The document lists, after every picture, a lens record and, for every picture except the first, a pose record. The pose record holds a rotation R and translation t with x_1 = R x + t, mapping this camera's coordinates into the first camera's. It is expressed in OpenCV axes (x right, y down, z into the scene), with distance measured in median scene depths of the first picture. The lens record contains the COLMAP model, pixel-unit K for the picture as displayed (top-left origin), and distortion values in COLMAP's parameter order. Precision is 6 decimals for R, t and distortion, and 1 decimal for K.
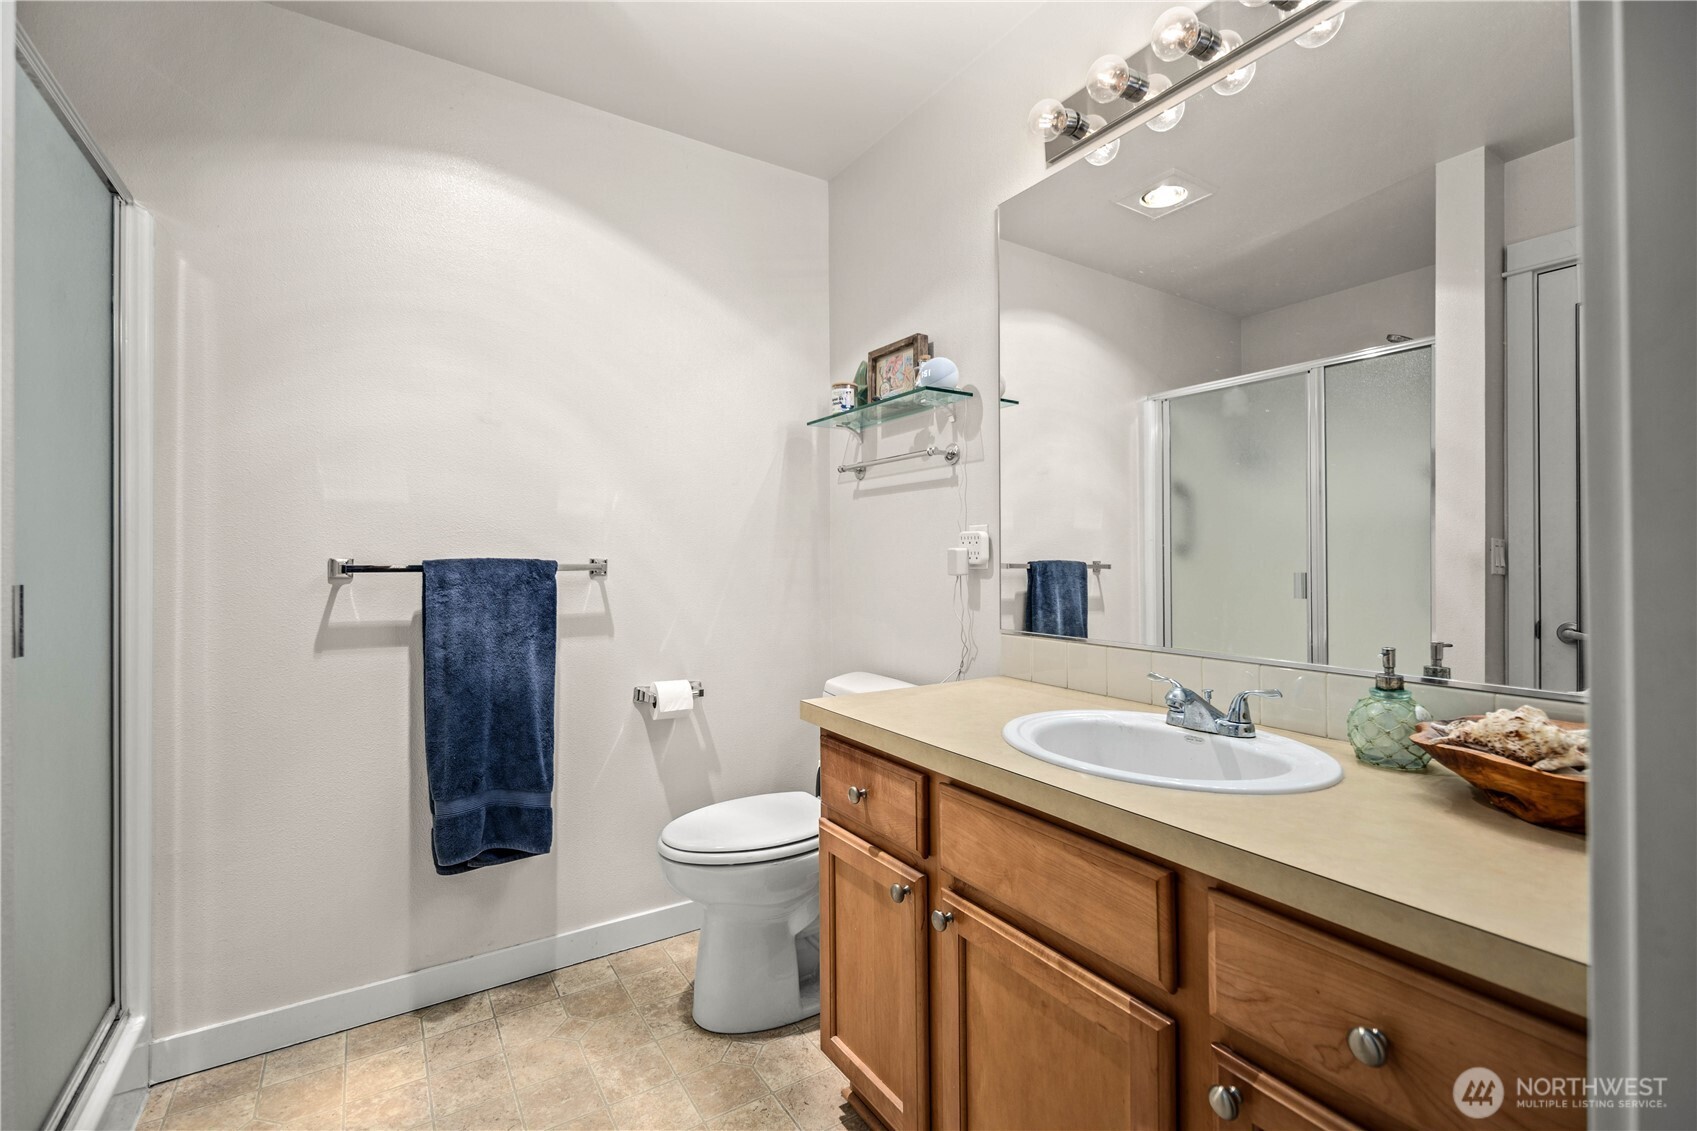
lens RADIAL K [[741.4, 0, 849.2], [0, 741.4, 554.2], [0, 0, 1]] dist [0.003153, -0.000864]
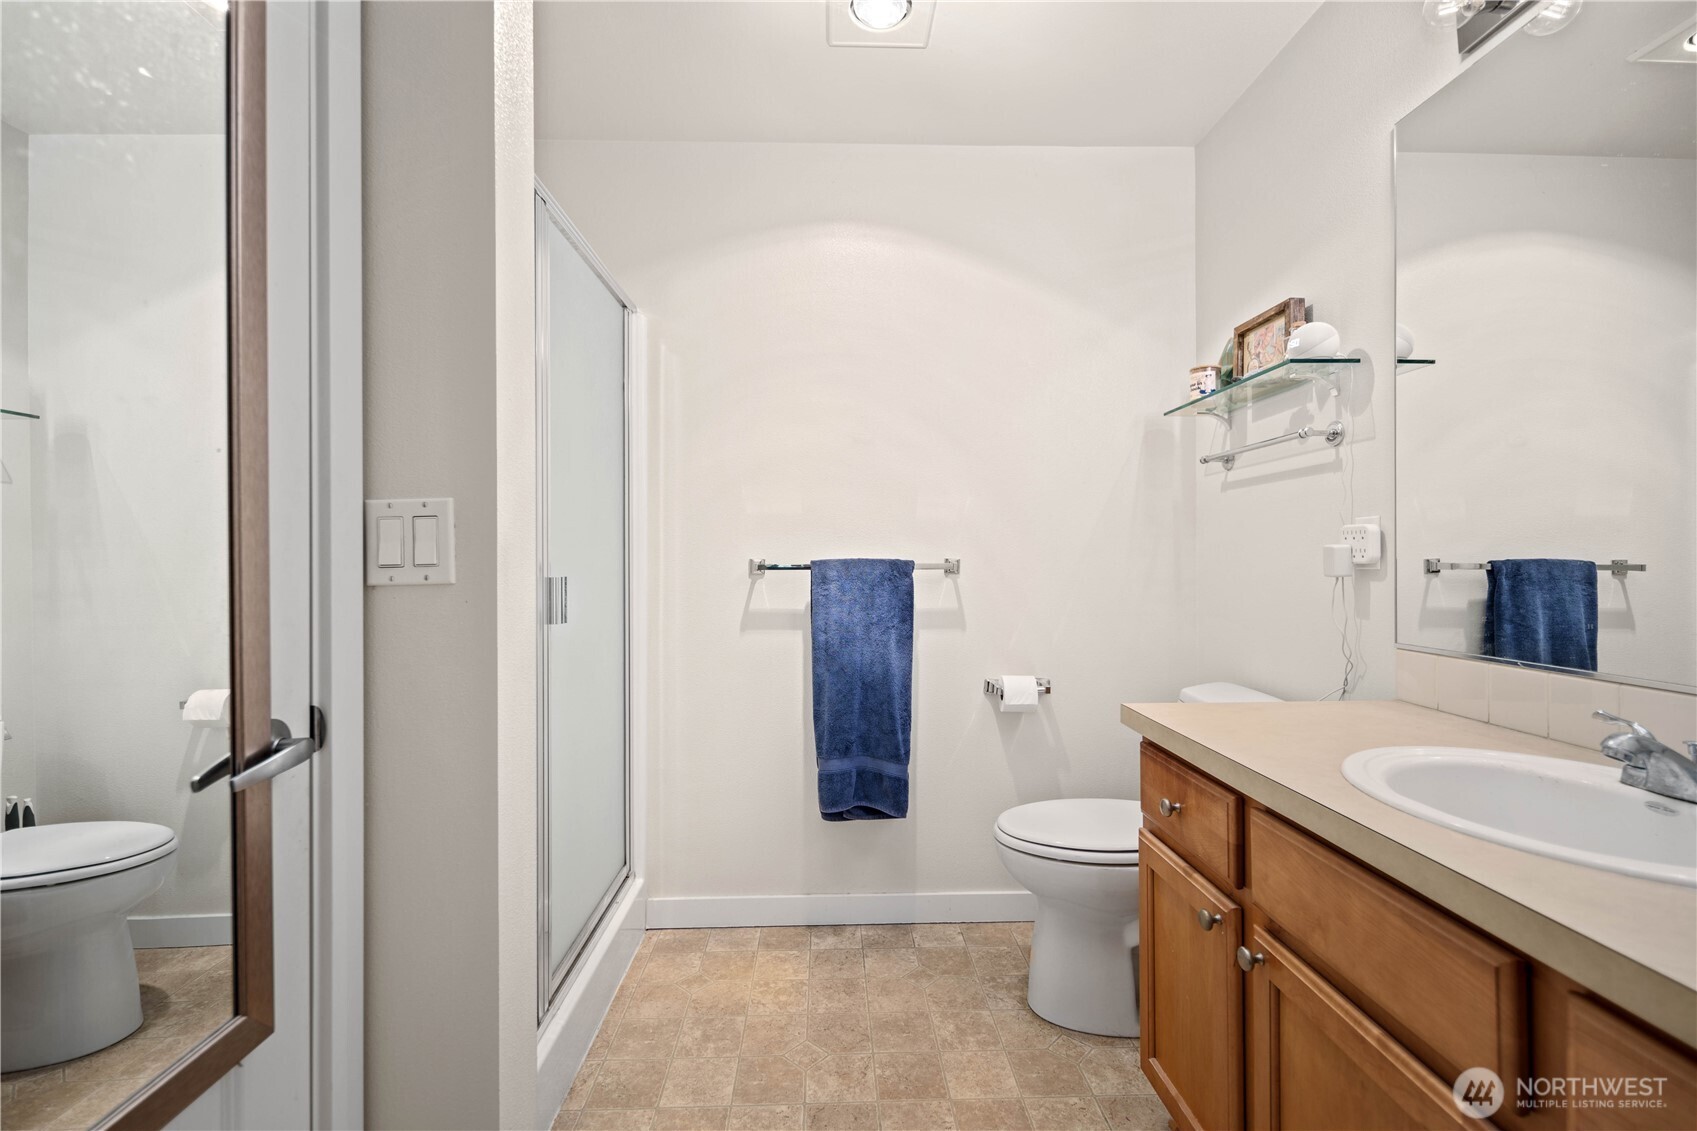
lens RADIAL K [[736.6, 0, 850.1], [0, 736.6, 558.2], [0, 0, 1]] dist [0.003597, -0.000165]
pose [[0.858466, -0.003375, -0.512859, 0.103543], [0.006244, 0.999973, 0.003871, 0.000240], [0.512832, -0.006525, 0.858464, -0.008524]]
